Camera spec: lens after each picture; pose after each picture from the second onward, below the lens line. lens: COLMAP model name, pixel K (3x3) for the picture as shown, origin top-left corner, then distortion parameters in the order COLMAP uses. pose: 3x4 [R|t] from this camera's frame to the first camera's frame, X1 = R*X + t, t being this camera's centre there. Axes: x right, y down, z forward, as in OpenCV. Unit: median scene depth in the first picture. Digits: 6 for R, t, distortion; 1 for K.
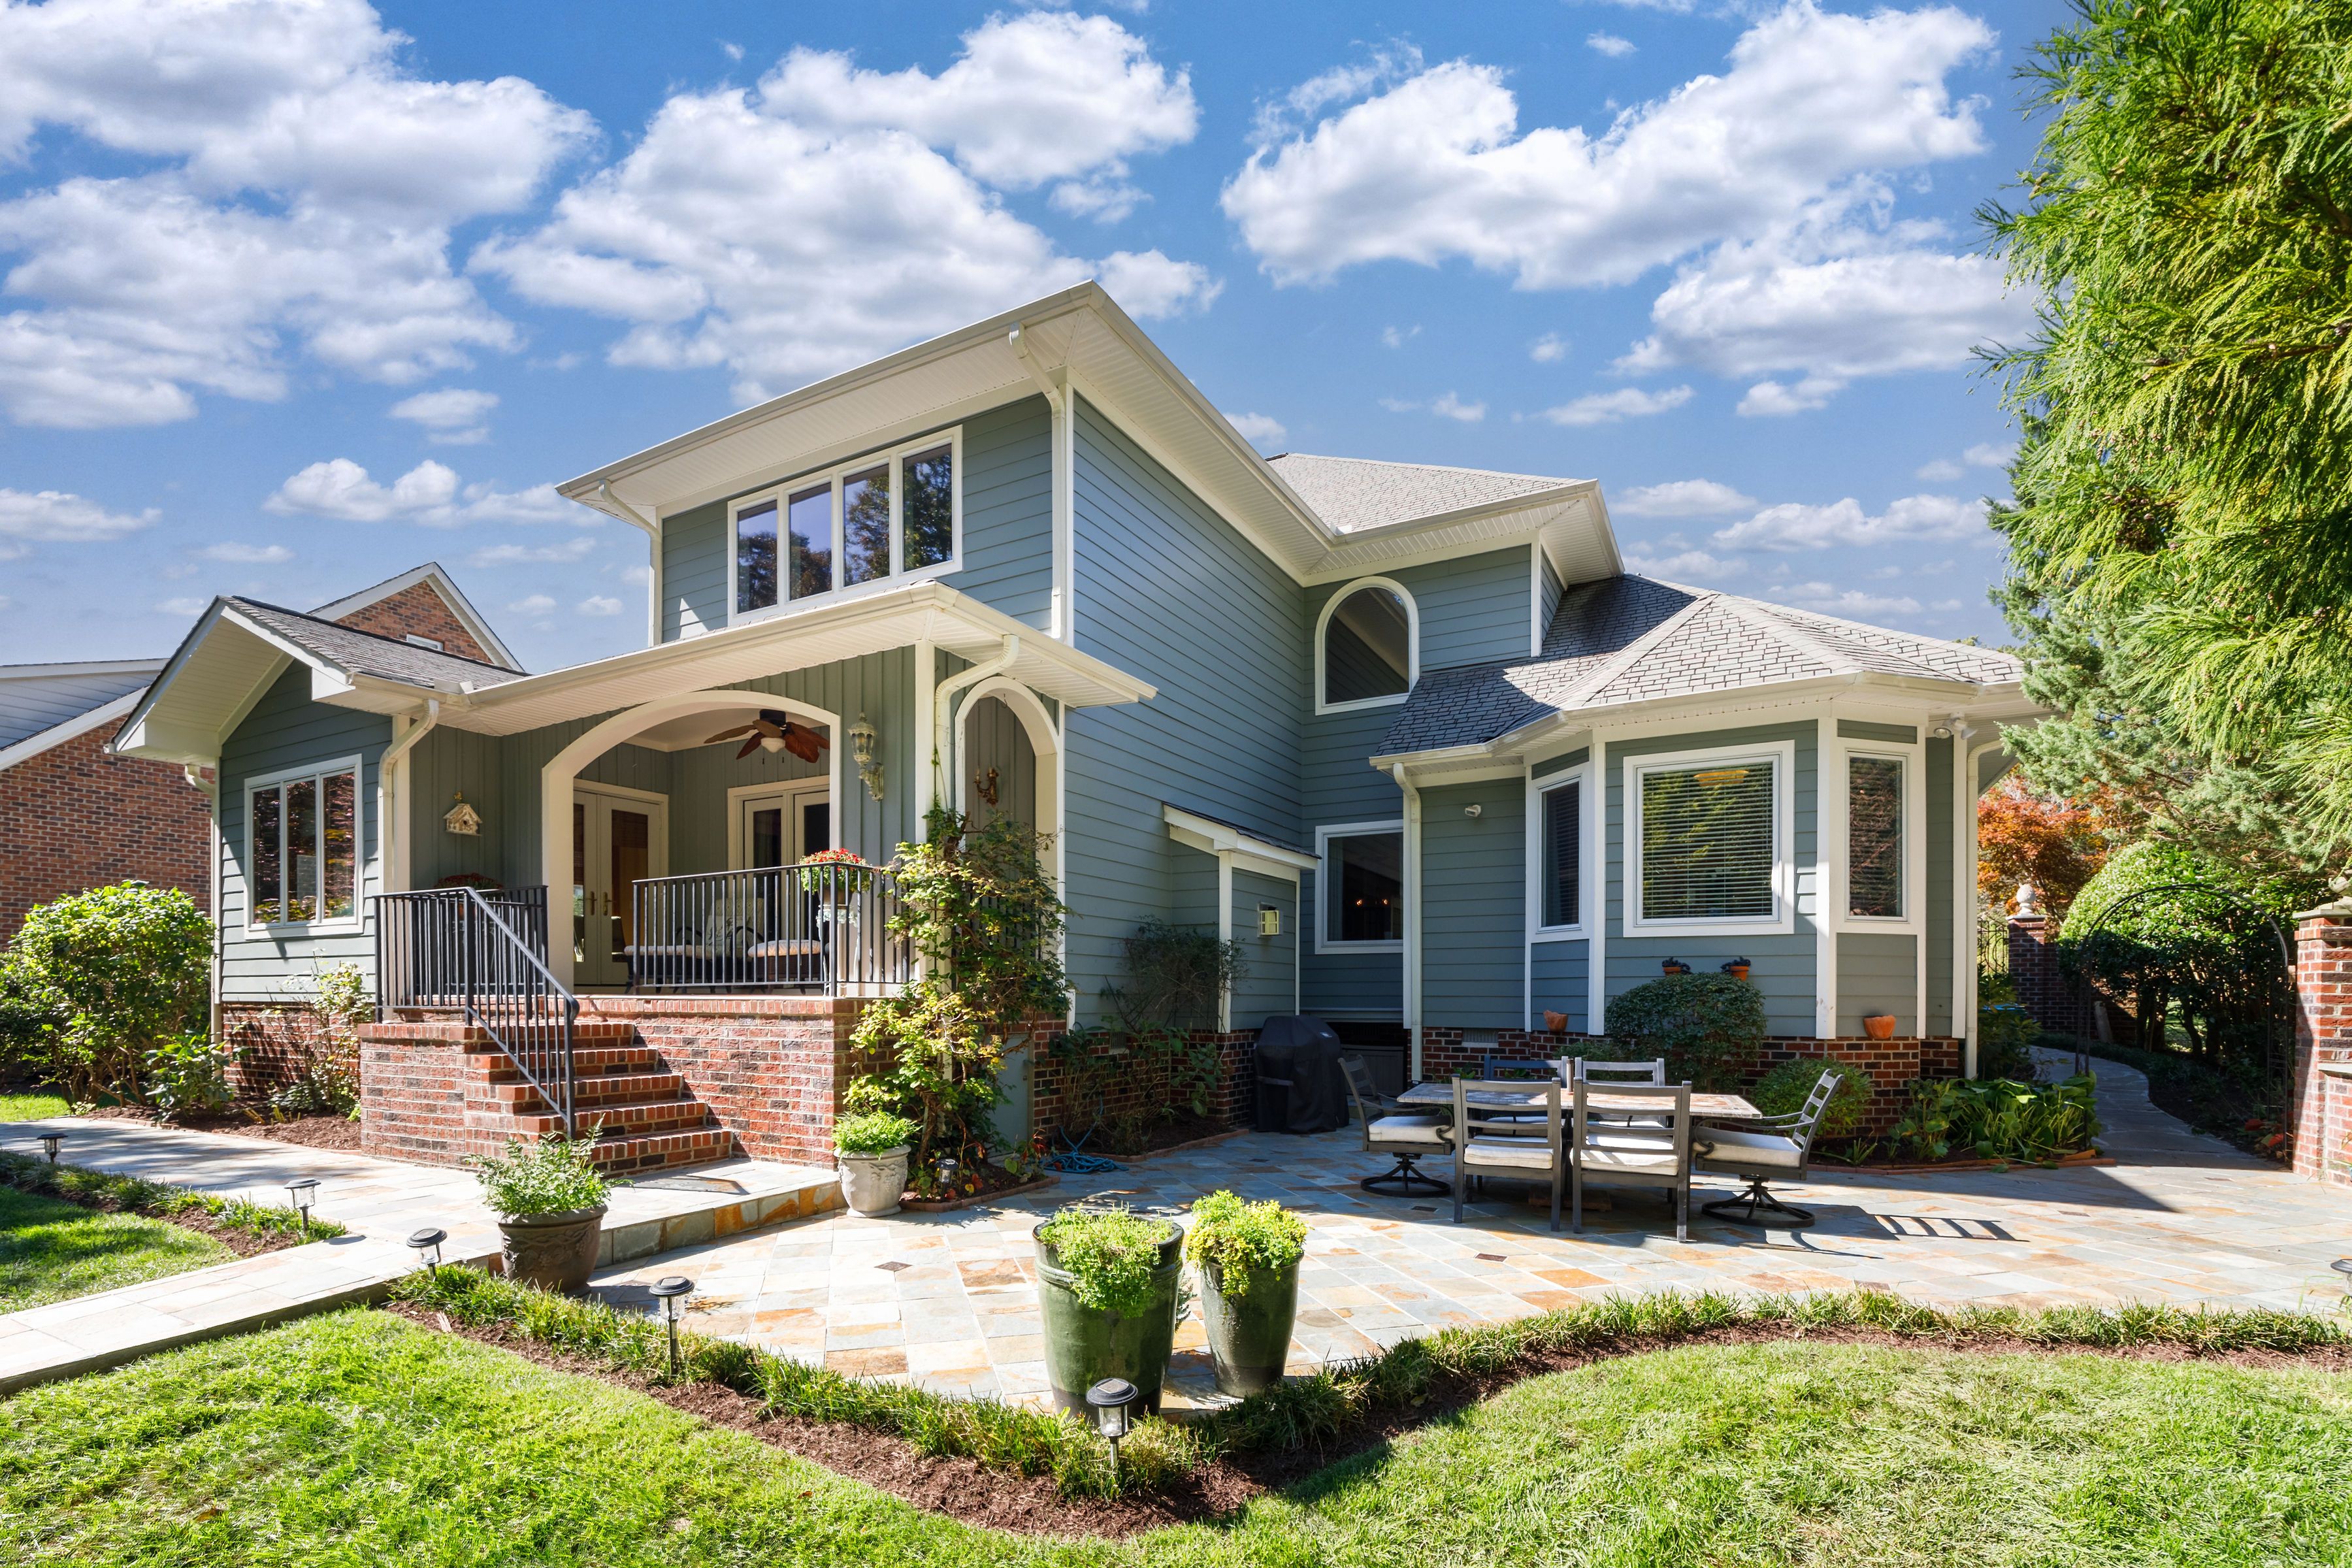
lens RADIAL K [[1103.0, 0, 1157.1], [0, 1103.0, 992.3], [0, 0, 1]] dist [-0.003513, -0.000096]
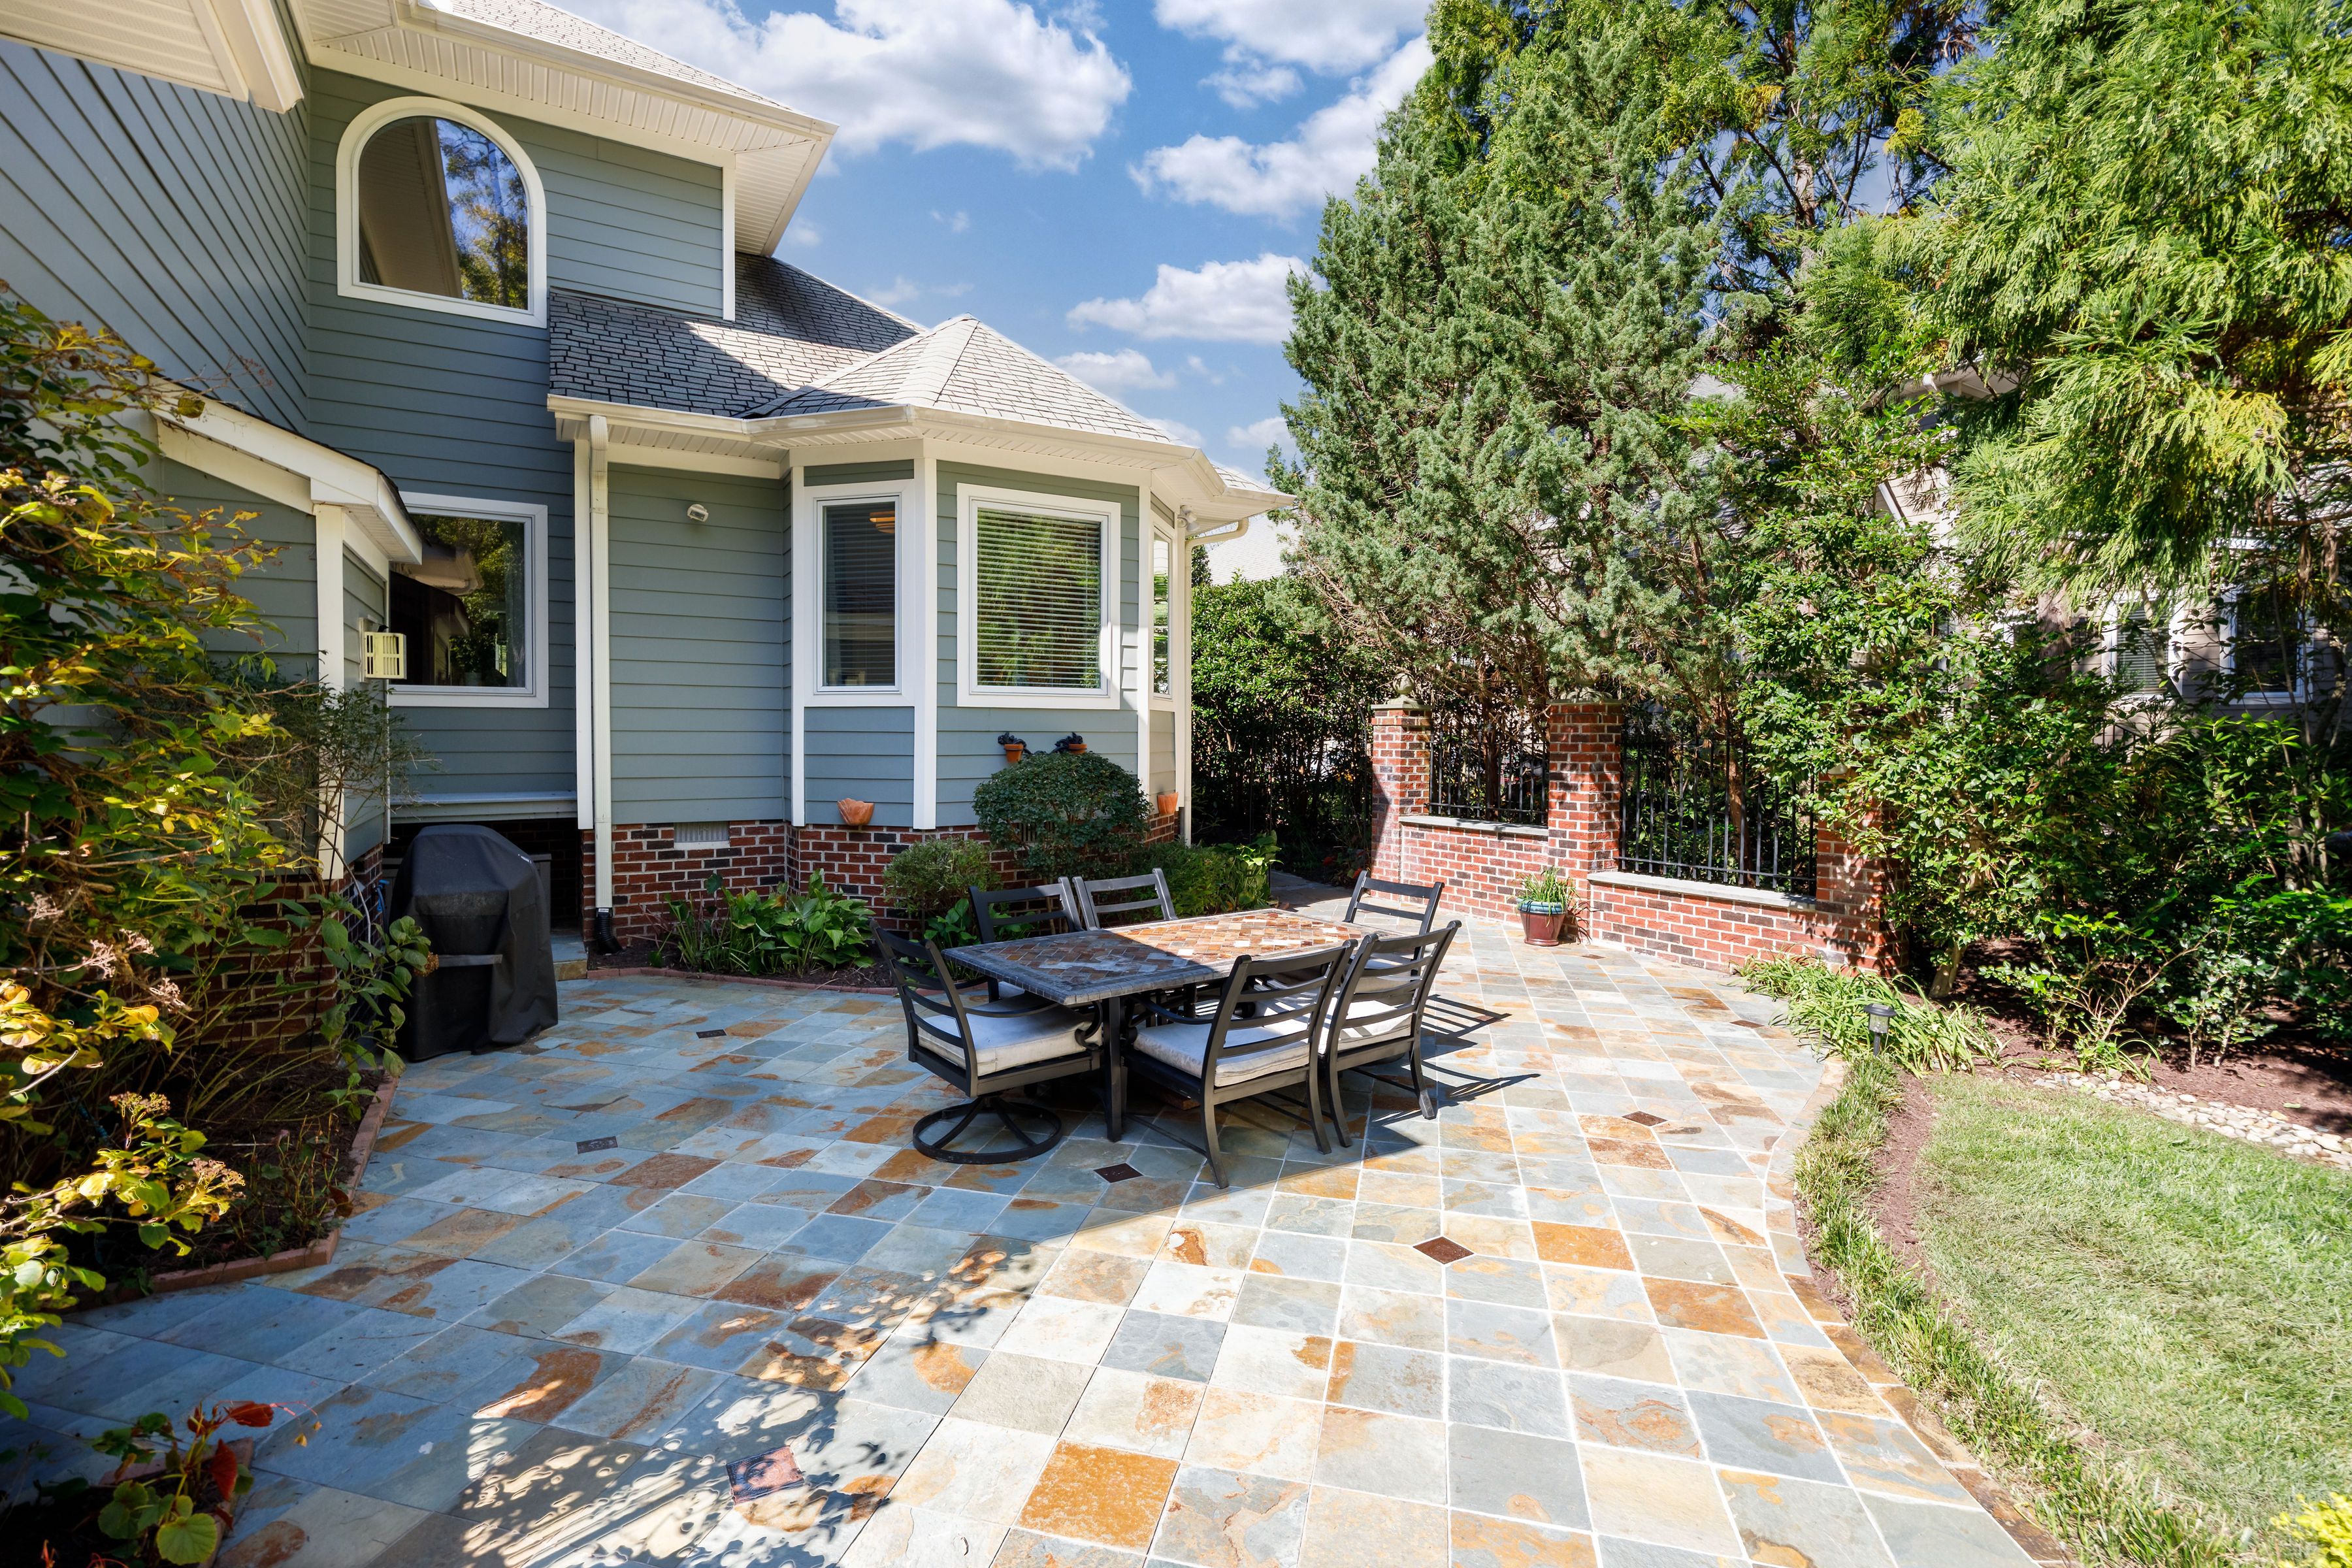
lens RADIAL K [[1046.4, 0, 1158.6], [0, 1046.4, 749.4], [0, 0, 1]] dist [-0.005733, -0.000273]
pose [[0.496611, -0.015177, 0.867841, -0.167830], [-0.005763, 0.999767, 0.020782, -0.034610], [-0.867954, -0.015322, 0.496408, 0.479117]]
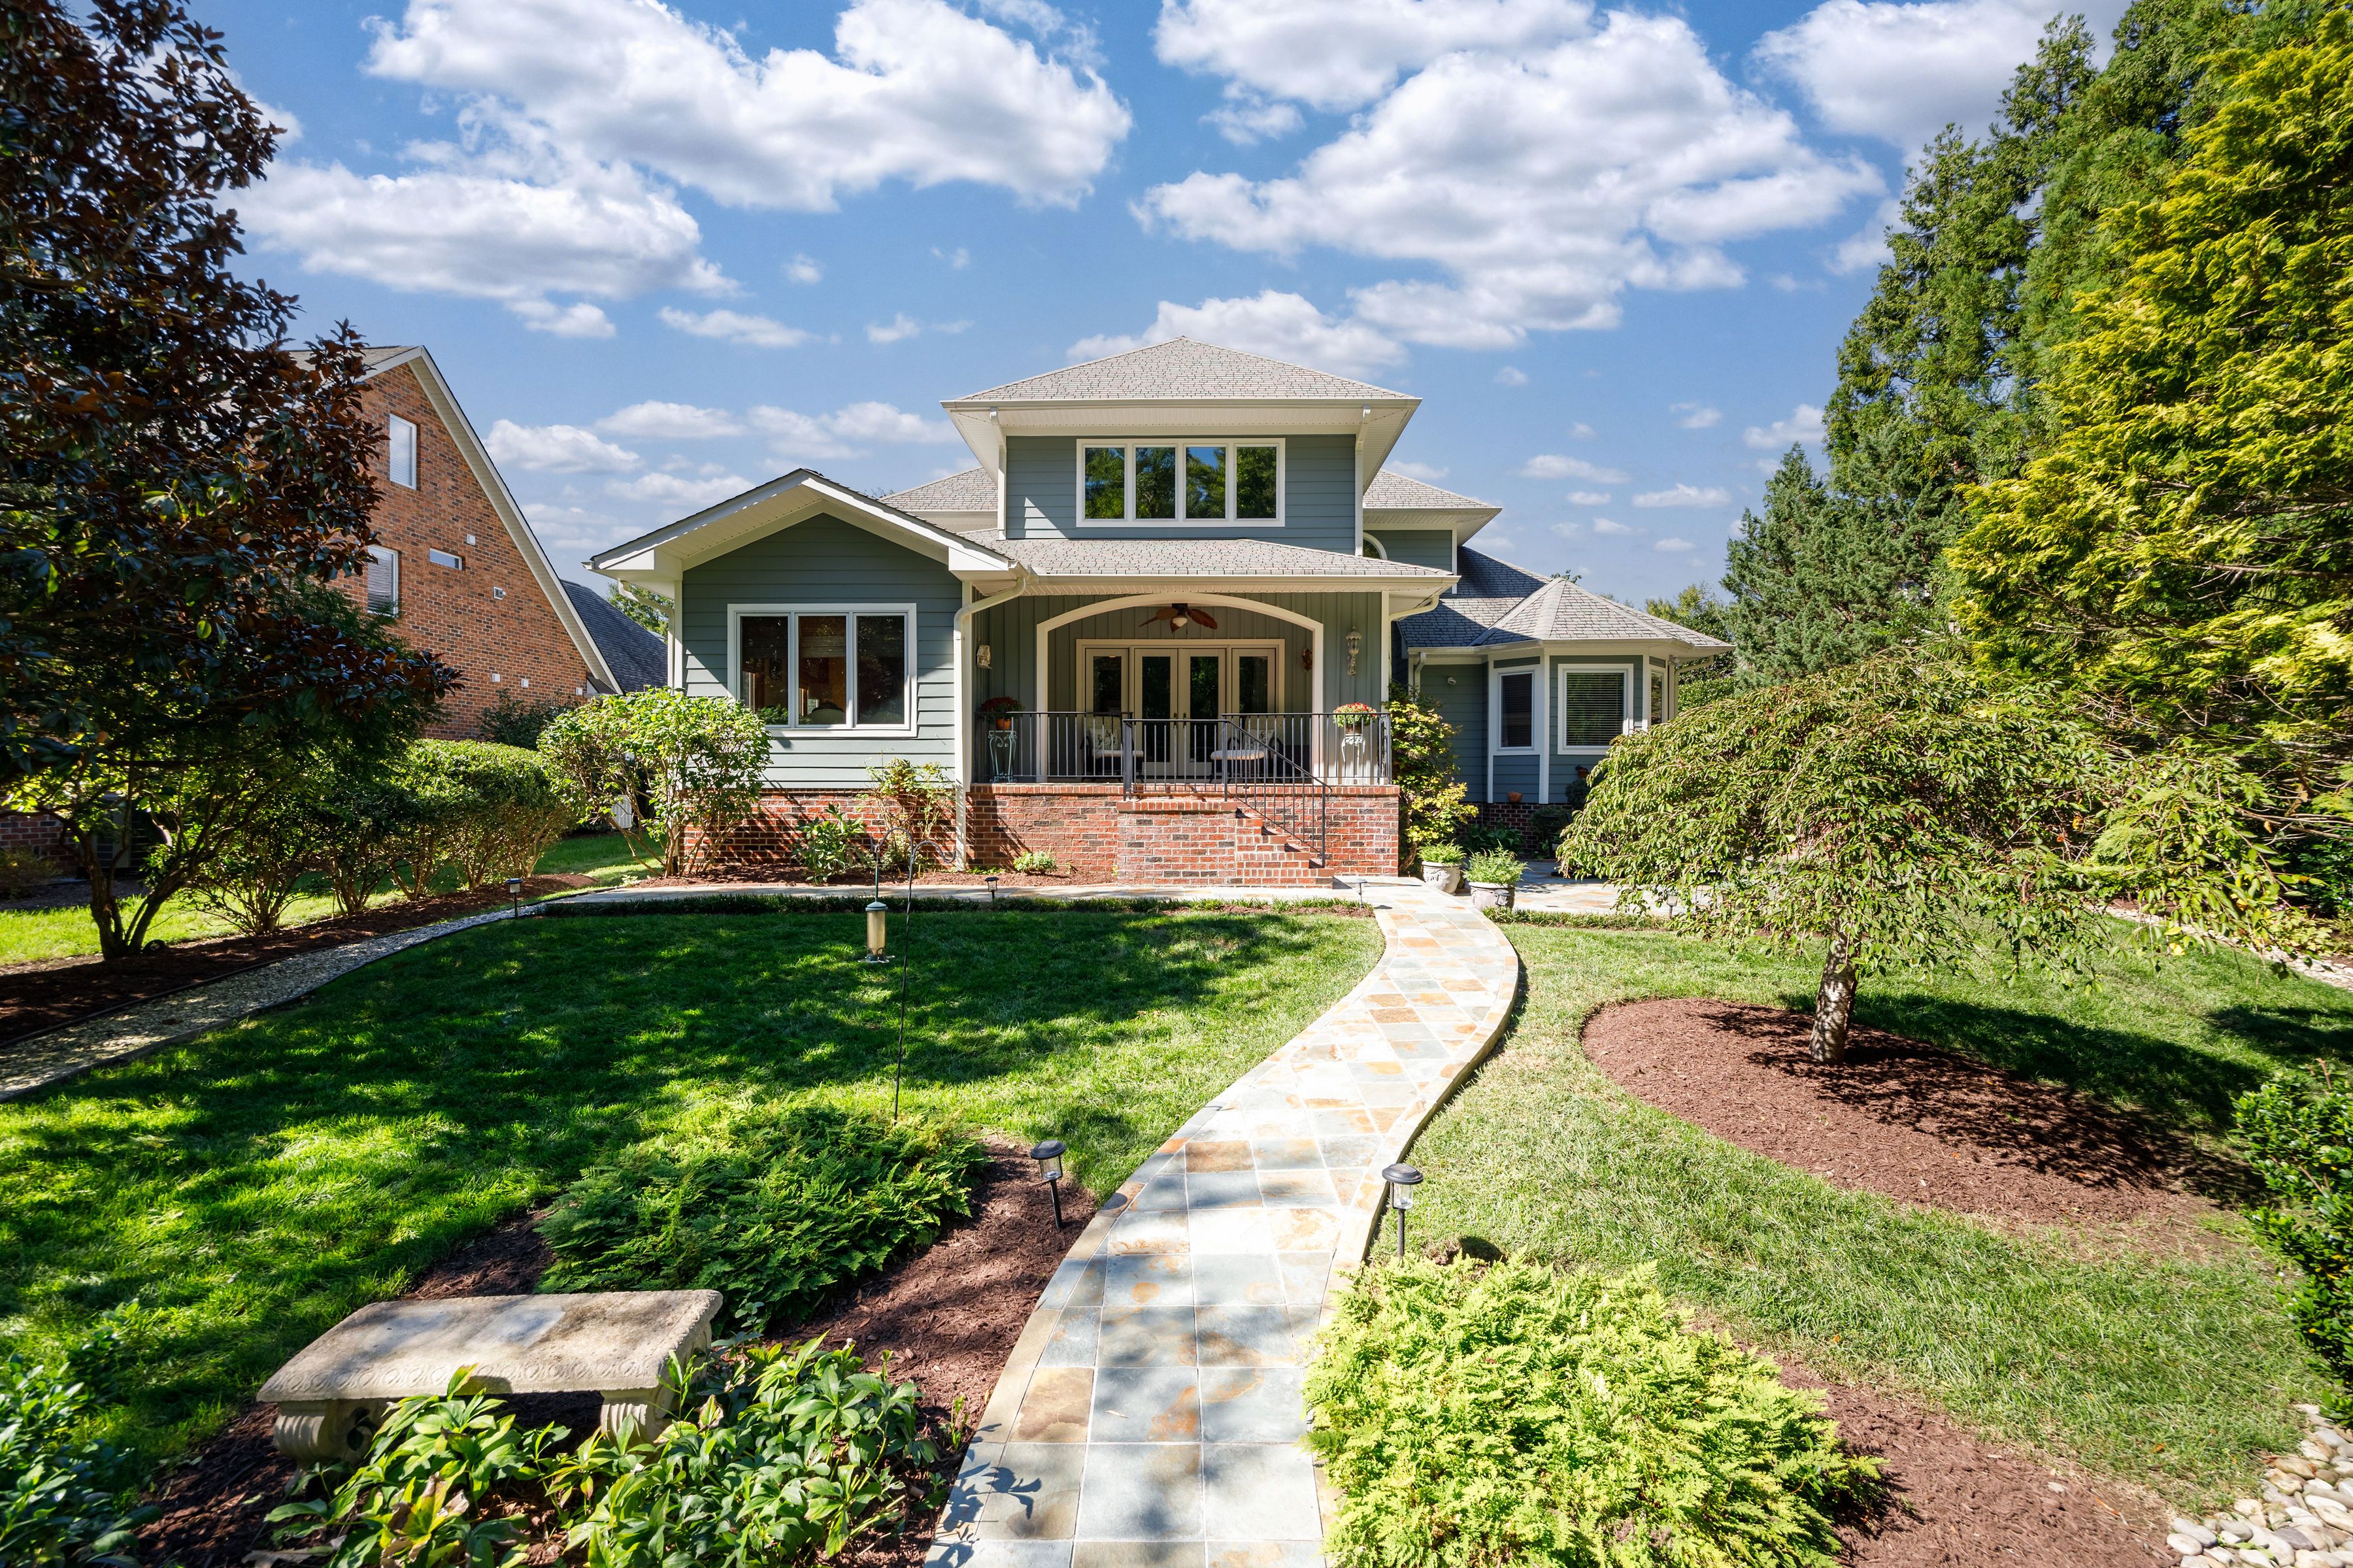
lens RADIAL K [[950.8, 0, 1176.8], [0, 950.8, 776.9], [0, 0, 1]] dist [-0.004388, -0.000440]
pose [[0.875697, 0.002738, 0.482854, -0.990603], [-0.003578, 0.999993, 0.000819, -0.007523], [-0.482848, -0.002445, 0.875701, -0.169582]]
